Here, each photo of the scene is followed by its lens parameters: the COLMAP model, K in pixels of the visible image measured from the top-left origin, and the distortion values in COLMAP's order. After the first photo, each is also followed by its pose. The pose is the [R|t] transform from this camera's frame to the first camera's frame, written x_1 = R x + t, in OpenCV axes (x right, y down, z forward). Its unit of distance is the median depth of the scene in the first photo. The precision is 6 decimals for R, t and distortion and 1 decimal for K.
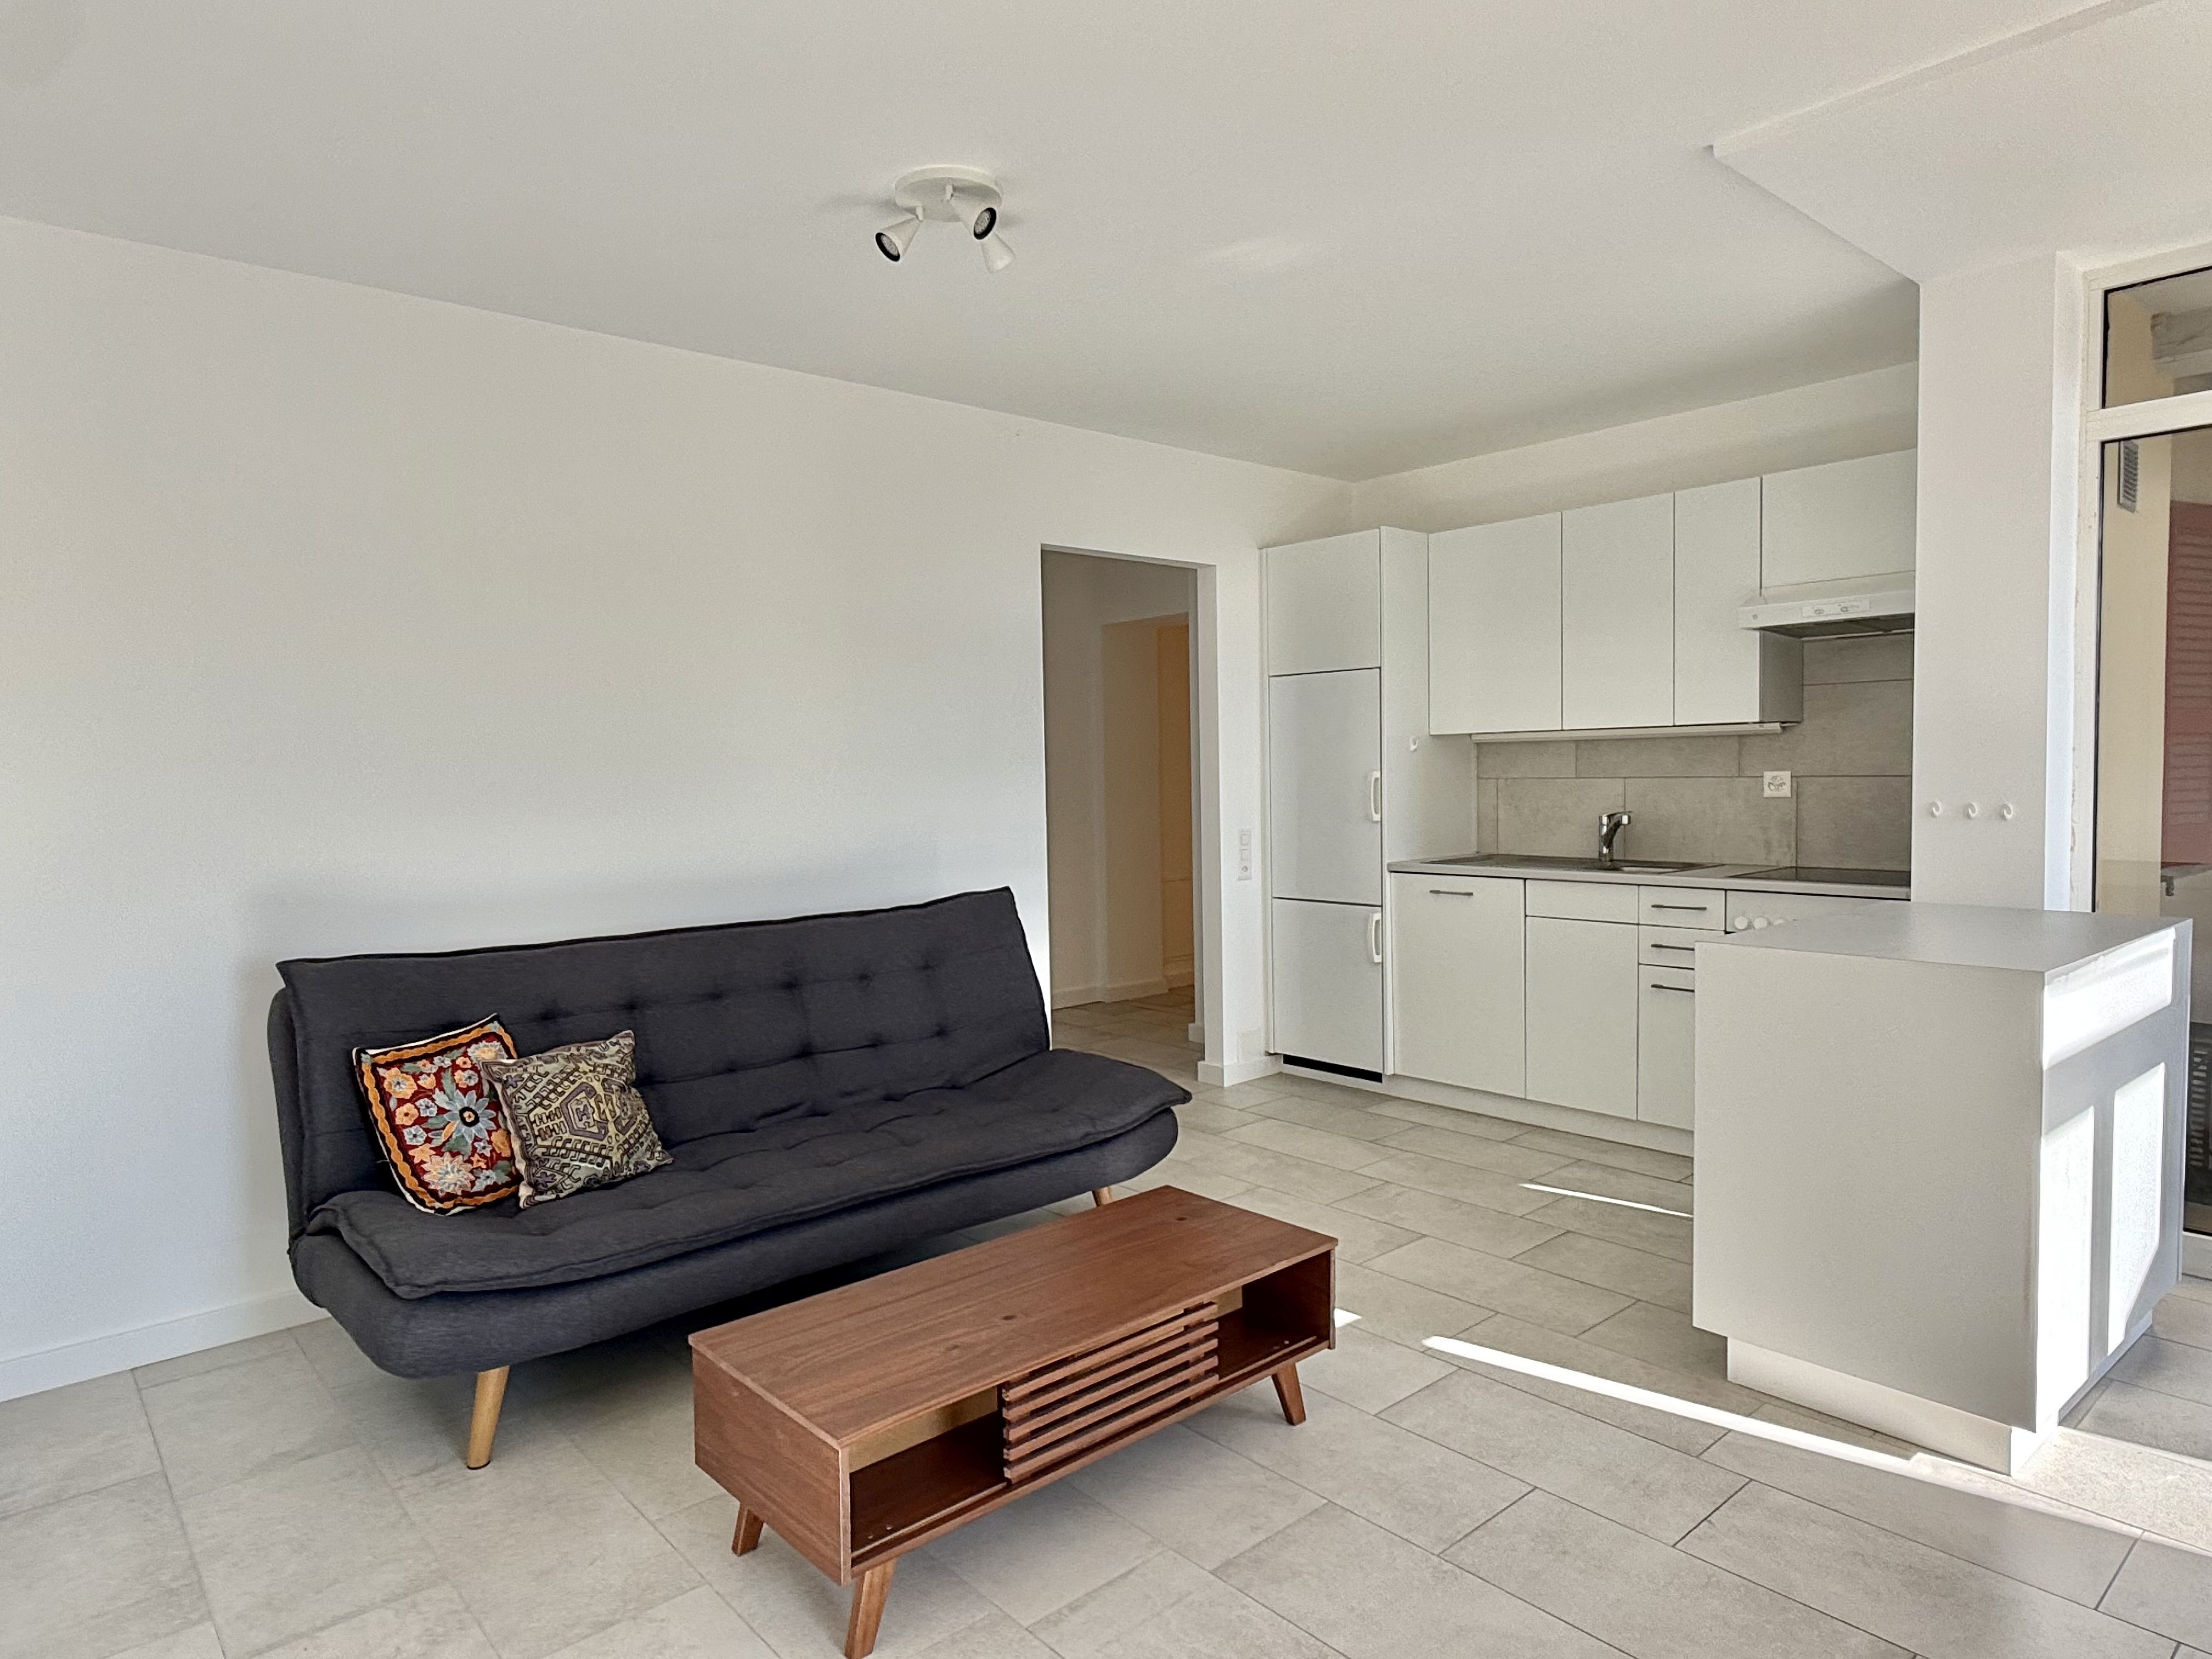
lens RADIAL K [[1328.1, 0, 1101.3], [0, 1328.1, 830.8], [0, 0, 1]] dist [-0.010700, 0.001506]
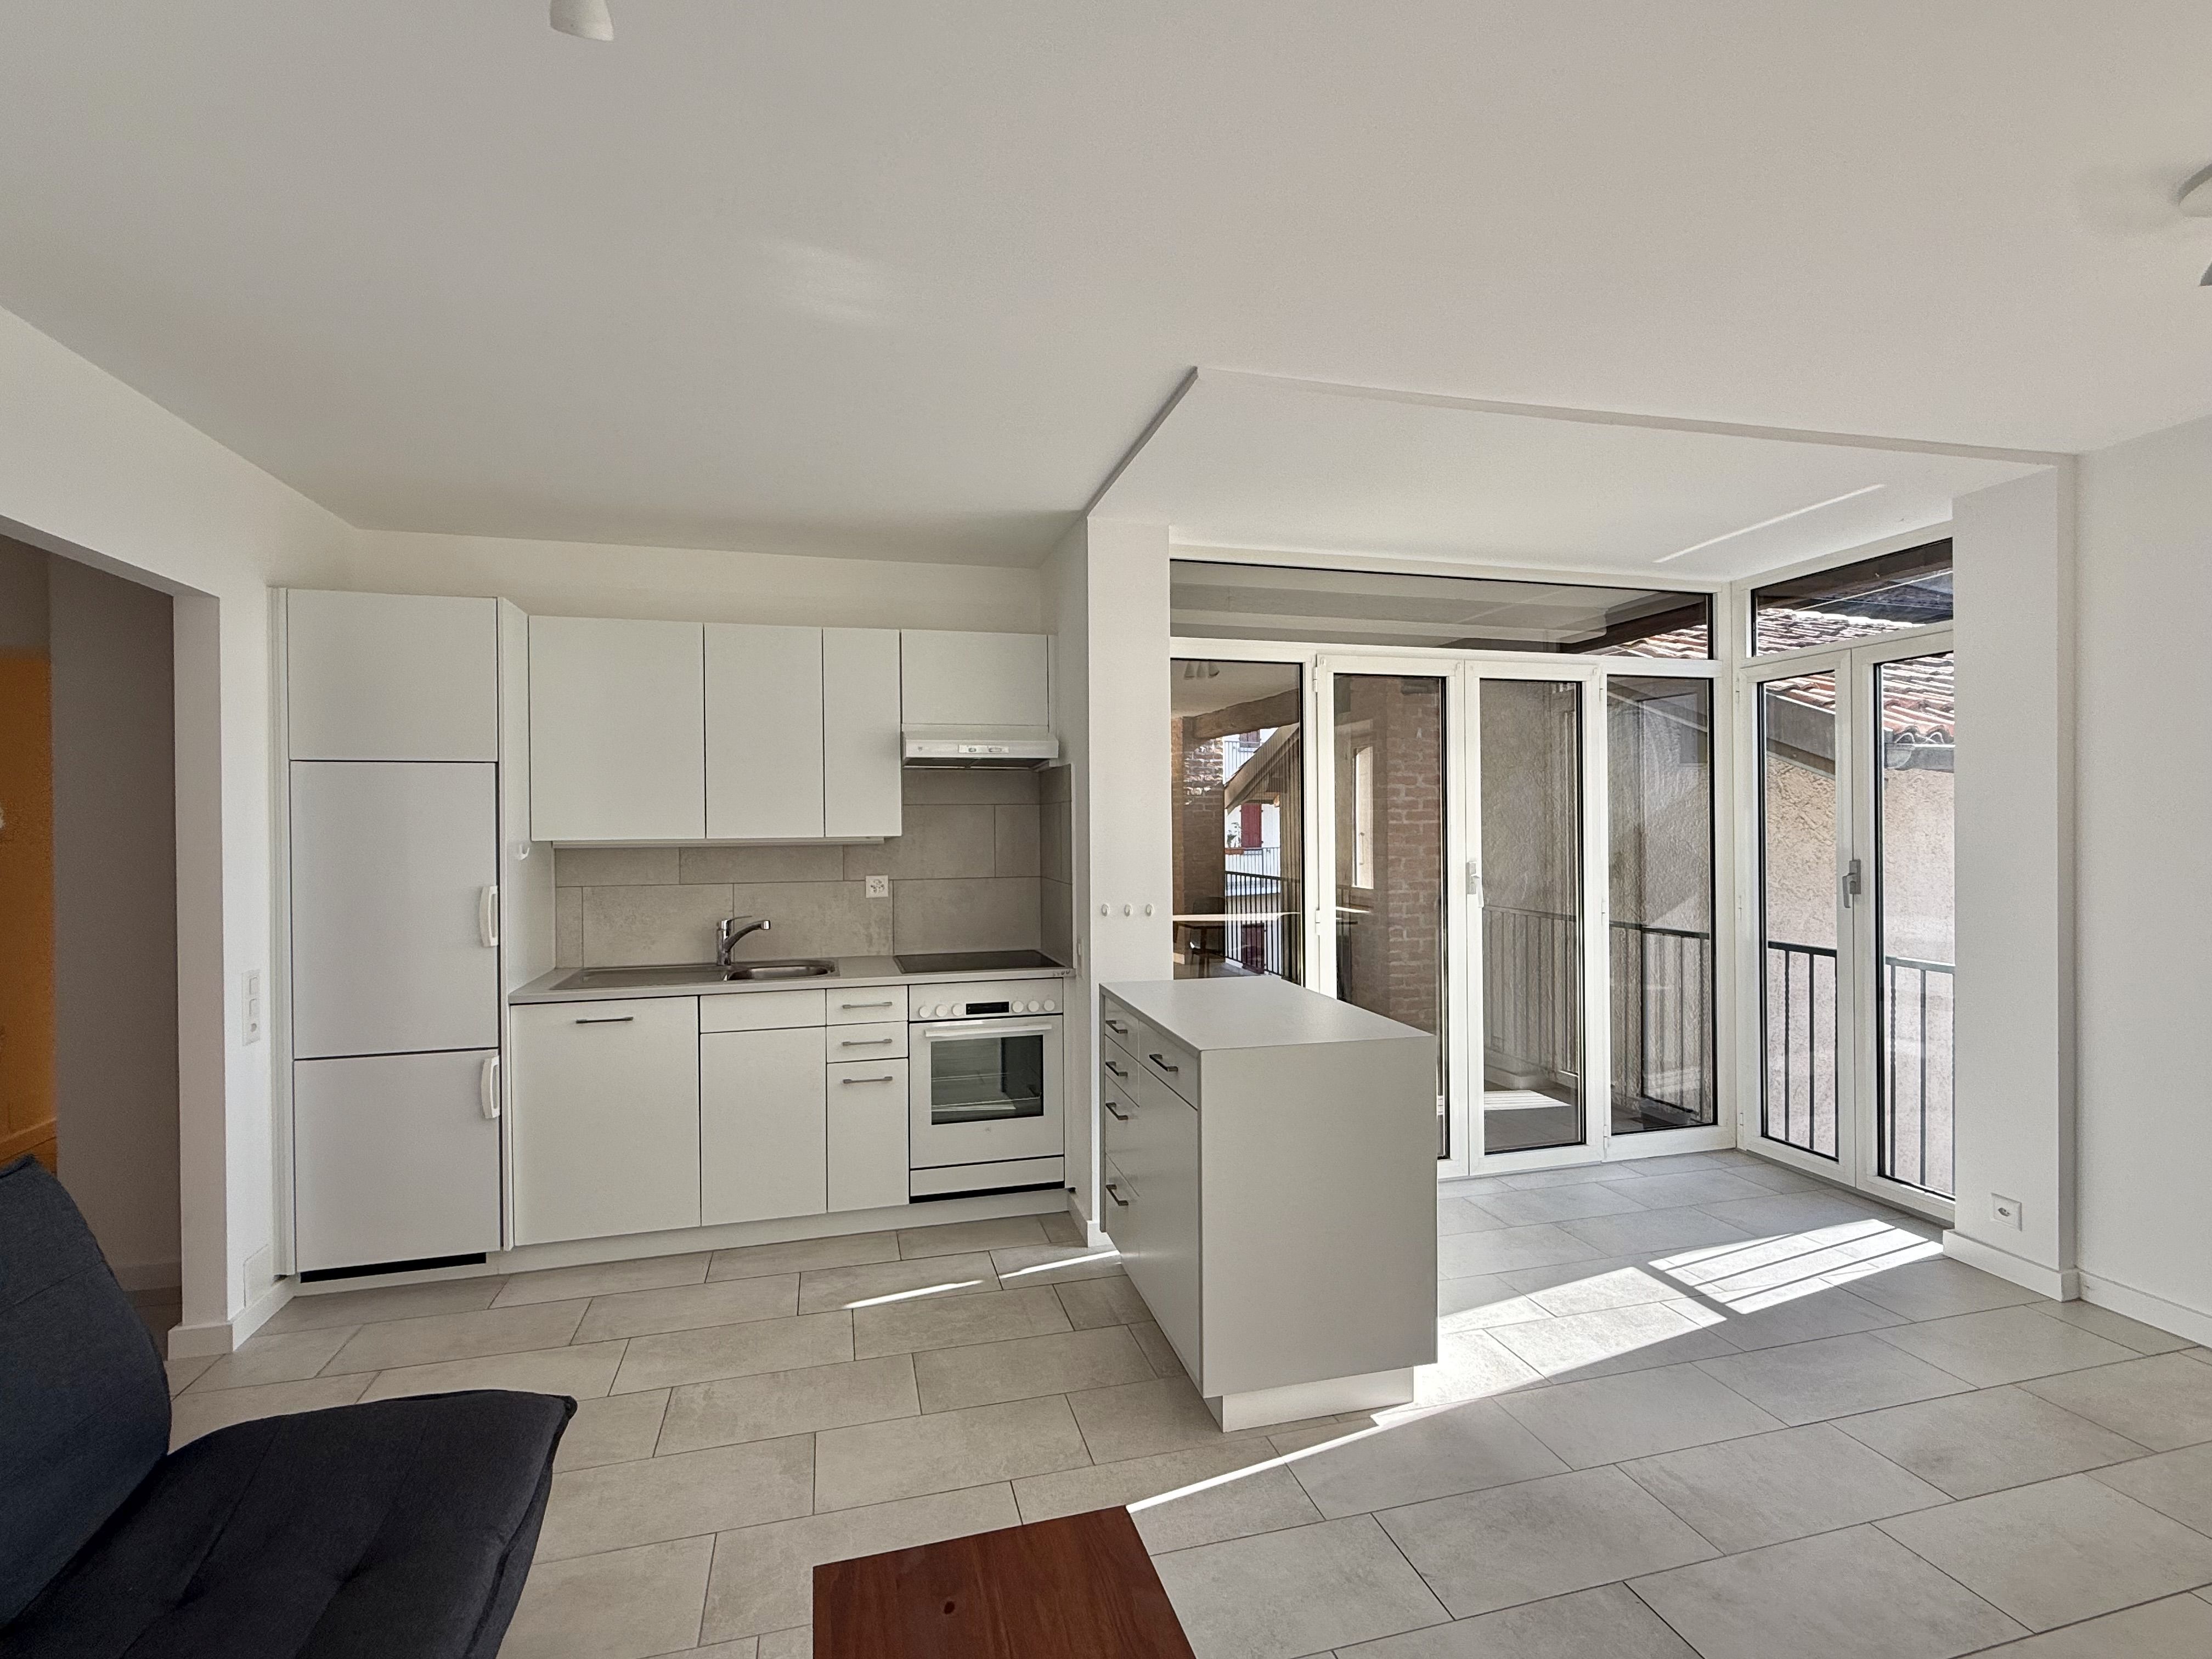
lens RADIAL K [[1022.4, 0, 1103.9], [0, 1022.4, 826.6], [0, 0, 1]] dist [-0.003132, 0.000851]
pose [[0.440789, 0.014112, 0.897500, -0.212927], [0.045958, 0.998210, -0.038267, -0.043123], [-0.896433, 0.058115, 0.439352, 0.396269]]
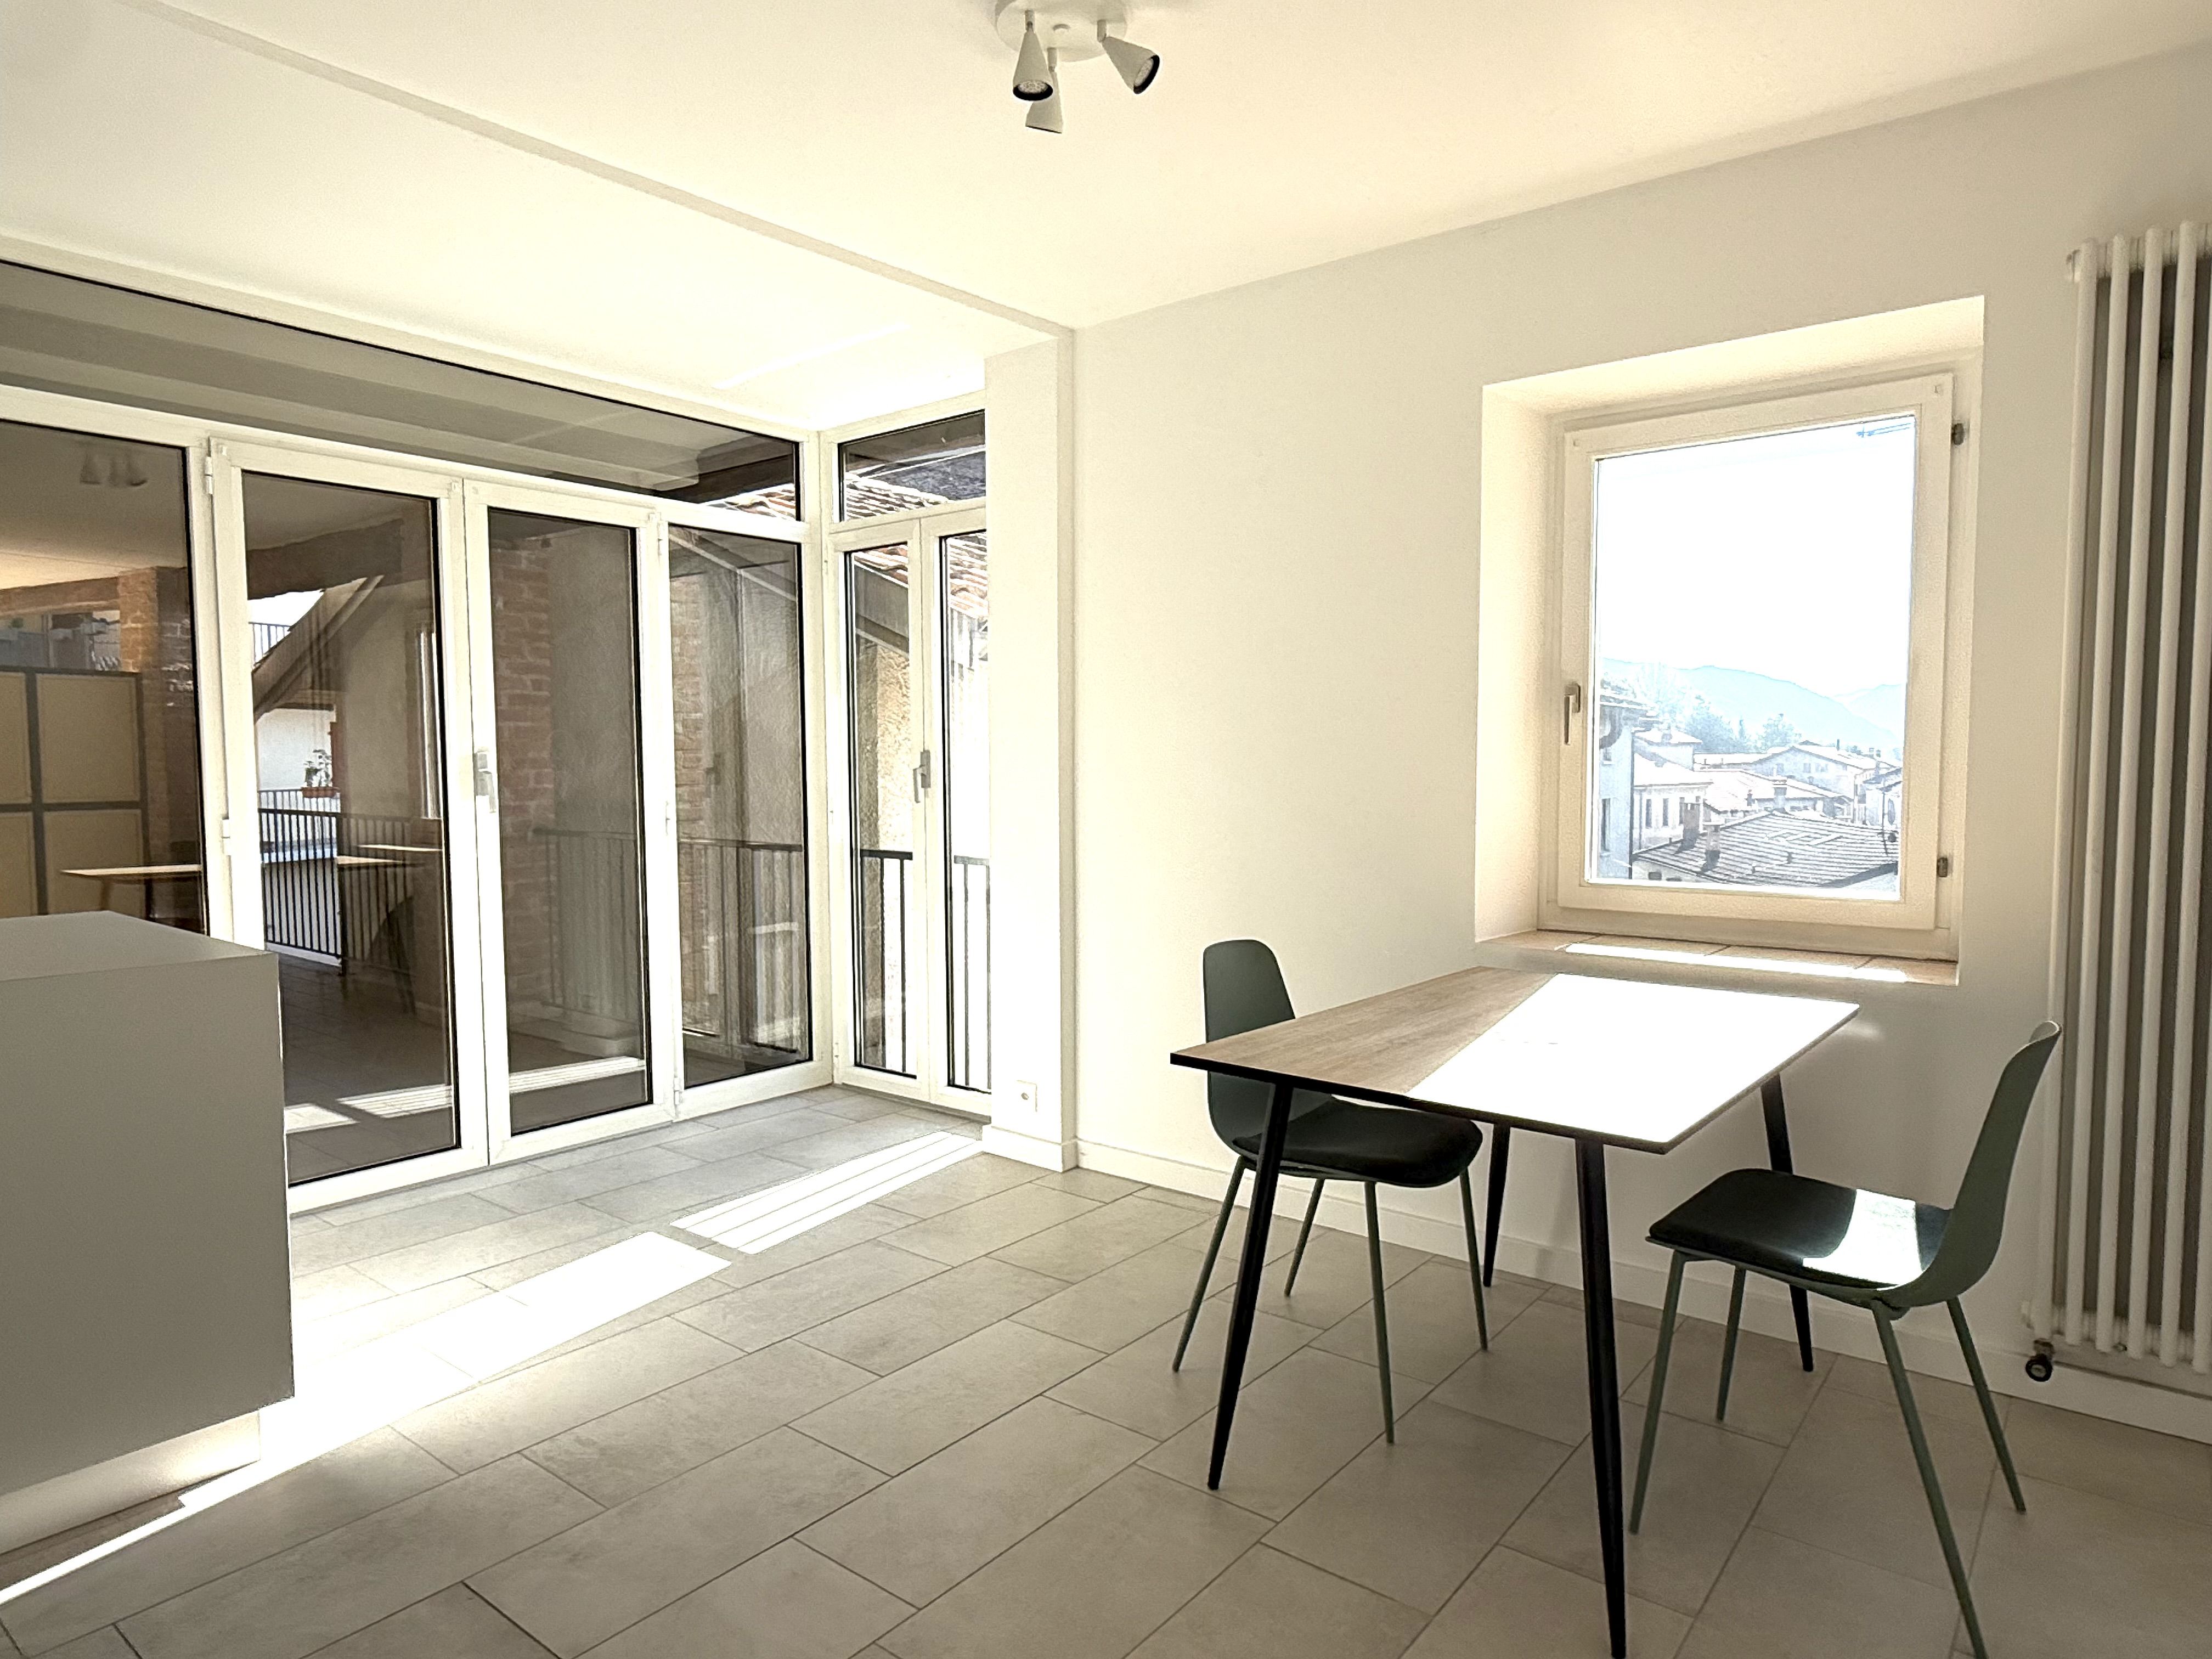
lens RADIAL K [[1328.1, 0, 1103.1], [0, 1328.1, 839.0], [0, 0, 1]] dist [-0.010700, 0.001506]
pose [[-0.187869, -0.043393, 0.981235, -0.199296], [0.060165, 0.996639, 0.055594, 0.001240], [-0.980350, 0.069481, -0.184626, 0.265964]]
